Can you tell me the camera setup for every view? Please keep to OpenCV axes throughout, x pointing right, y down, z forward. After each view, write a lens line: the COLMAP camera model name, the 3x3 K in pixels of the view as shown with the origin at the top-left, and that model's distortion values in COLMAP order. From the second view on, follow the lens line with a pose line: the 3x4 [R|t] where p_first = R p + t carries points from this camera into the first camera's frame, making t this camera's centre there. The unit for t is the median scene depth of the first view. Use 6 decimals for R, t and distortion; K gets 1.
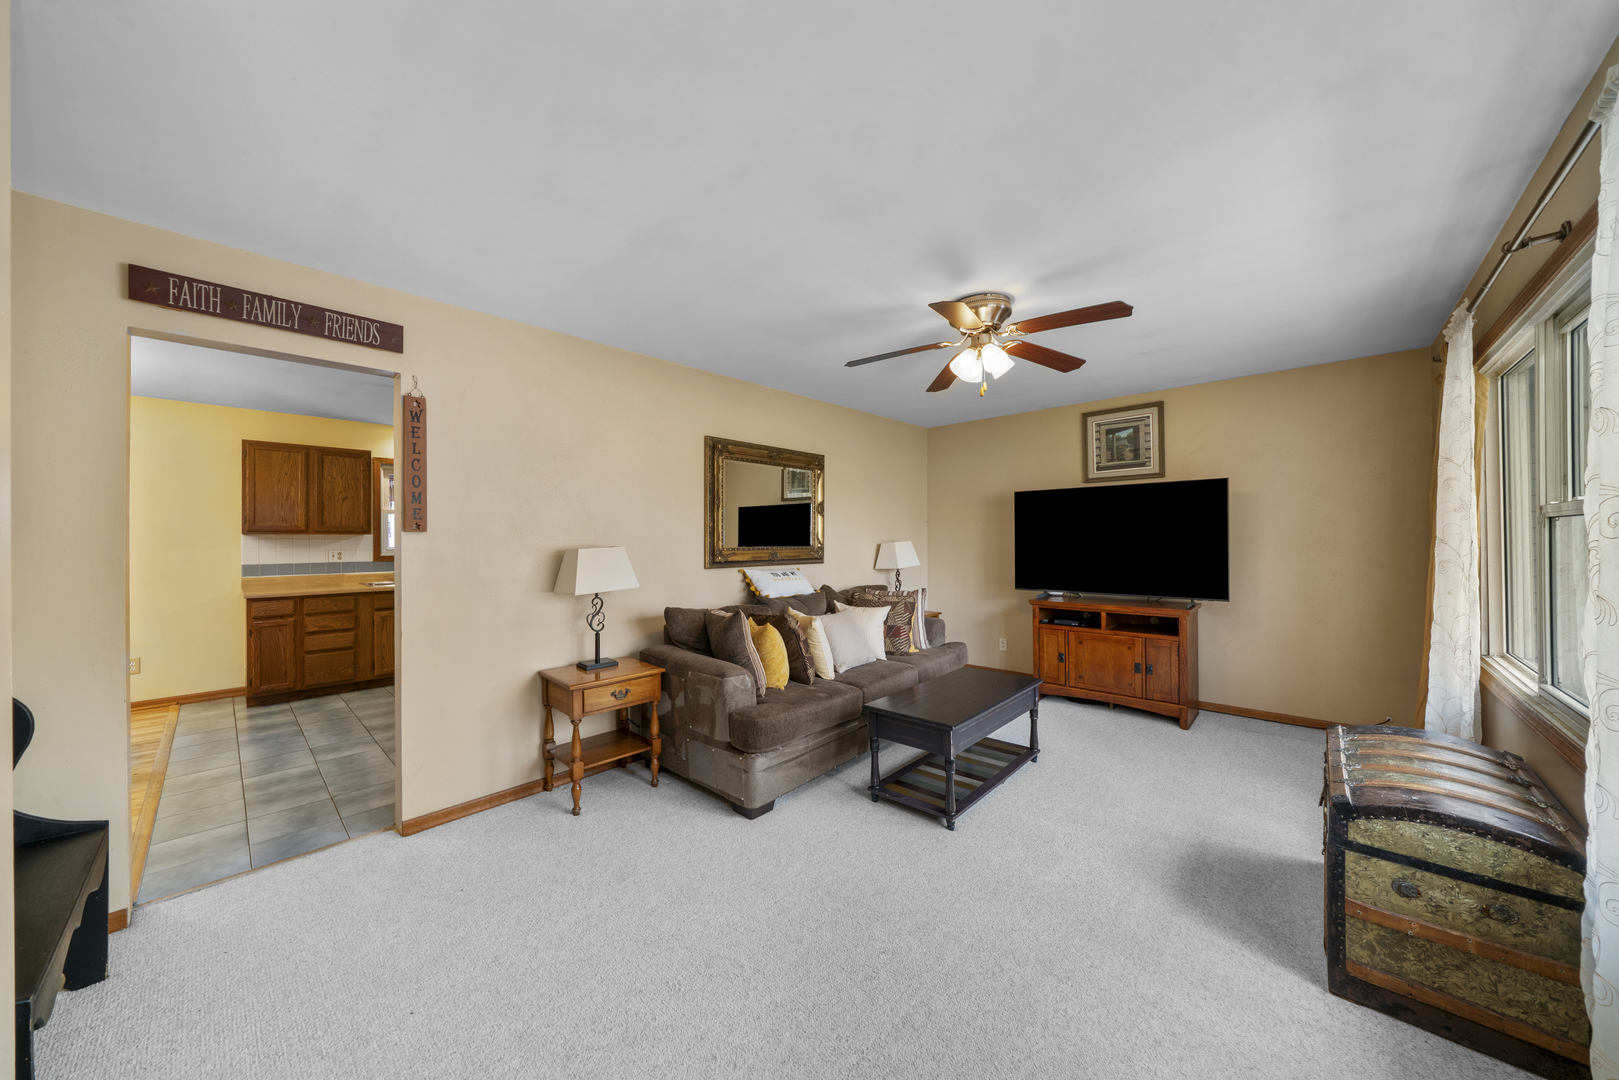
lens RADIAL K [[553.4, 0, 799.1], [0, 553.4, 534.7], [0, 0, 1]] dist [-0.012058, -0.000012]
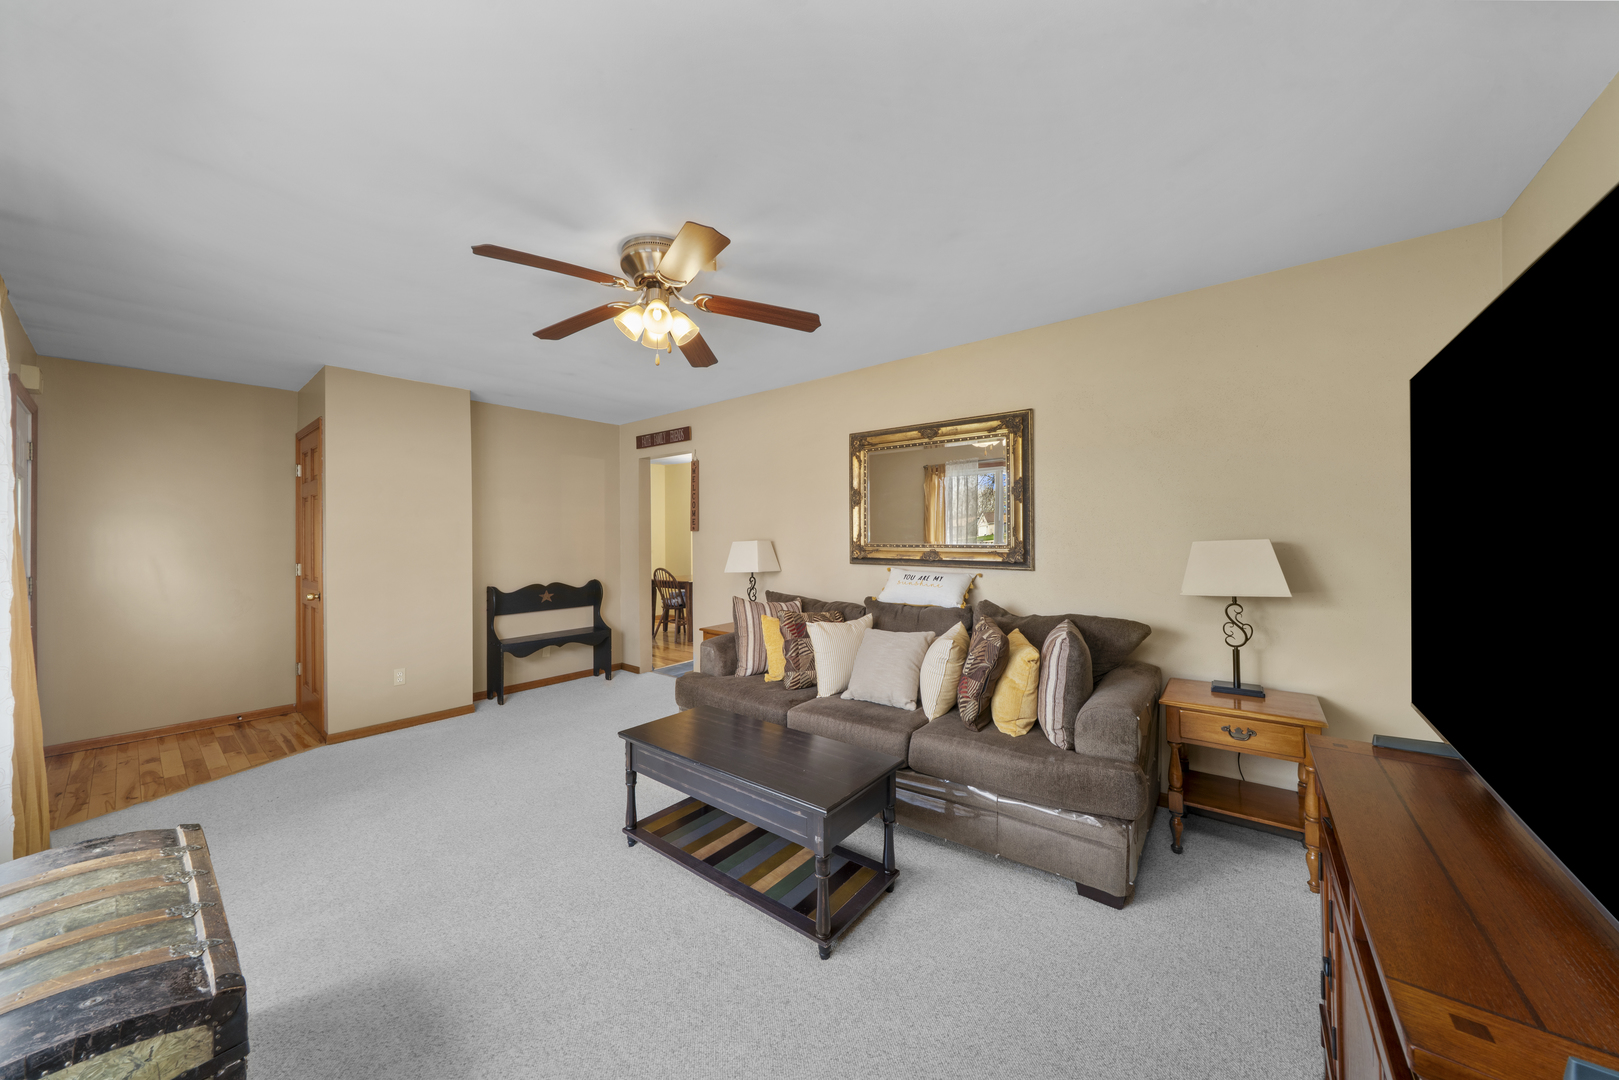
lens RADIAL K [[549.4, 0, 807.2], [0, 549.4, 530.2], [0, 0, 1]] dist [-0.011458, 0.000016]
pose [[0.086346, -0.000523, -0.996265, 0.712304], [0.019694, 0.999805, 0.001182, -0.002943], [0.996071, -0.019723, 0.086339, 0.705612]]
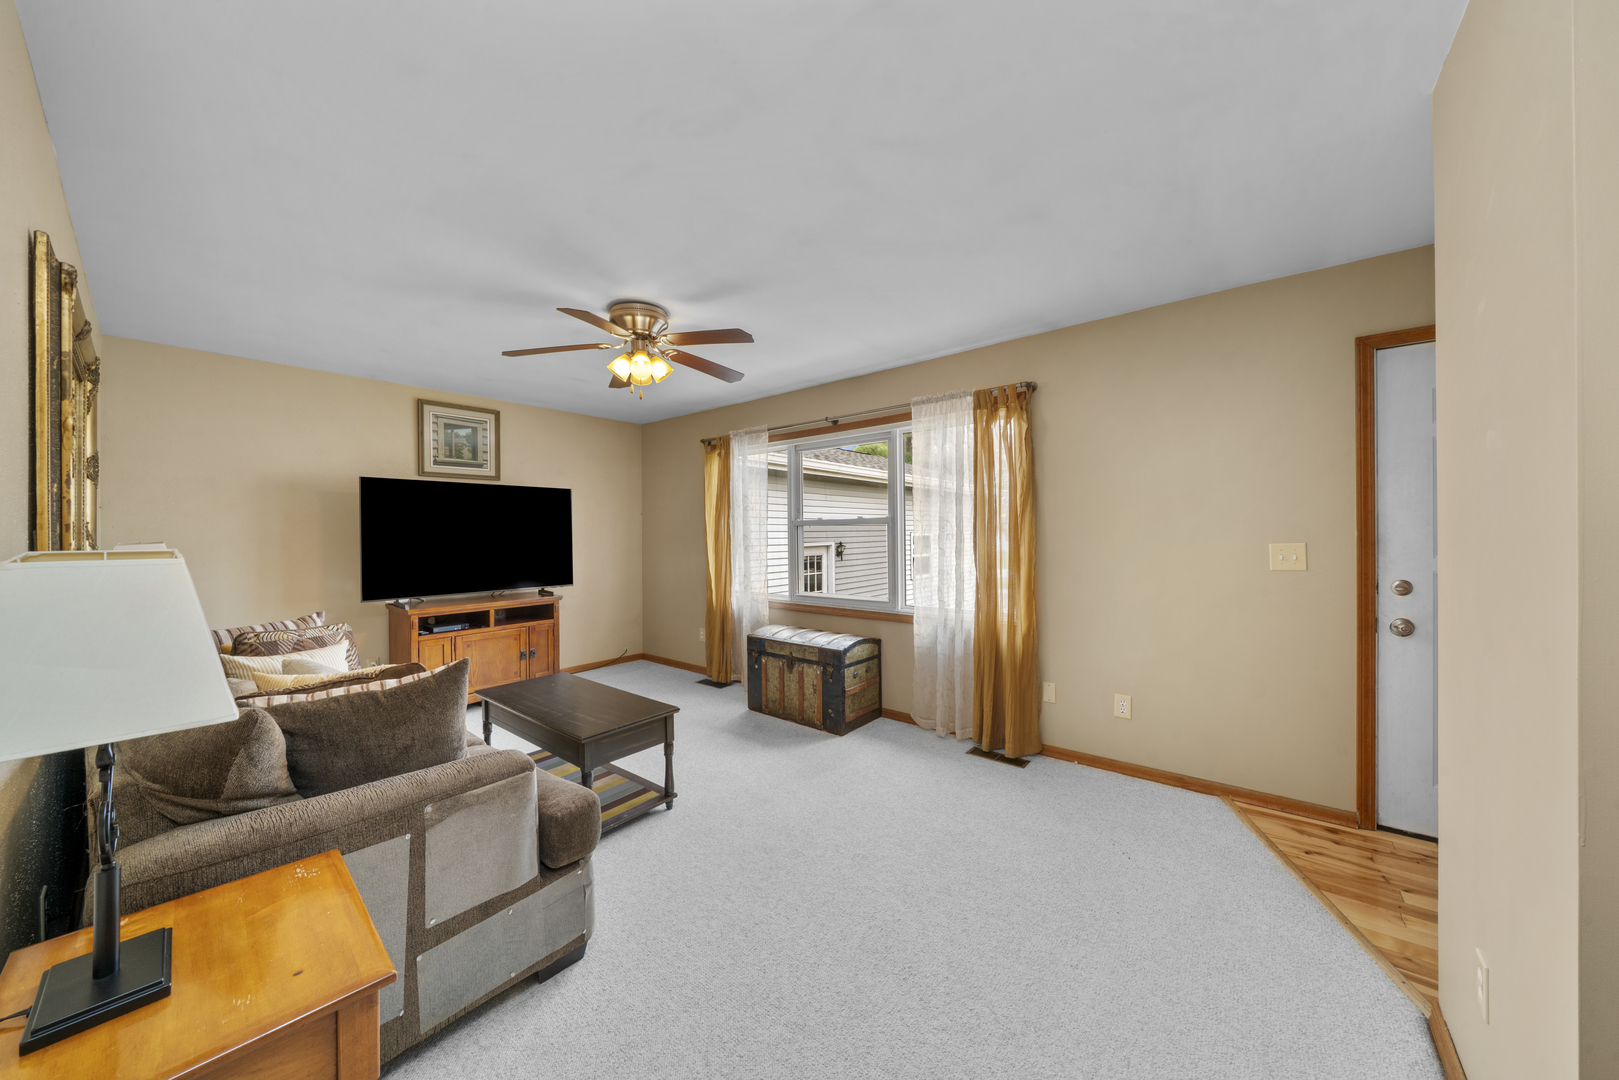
lens RADIAL K [[553.4, 0, 799.1], [0, 553.4, 534.7], [0, 0, 1]] dist [-0.012058, -0.000012]
pose [[-0.067436, 0.006552, 0.997702, -0.460130], [0.001089, 0.999978, -0.006494, 0.010011], [-0.997723, 0.000648, -0.067442, 0.475410]]
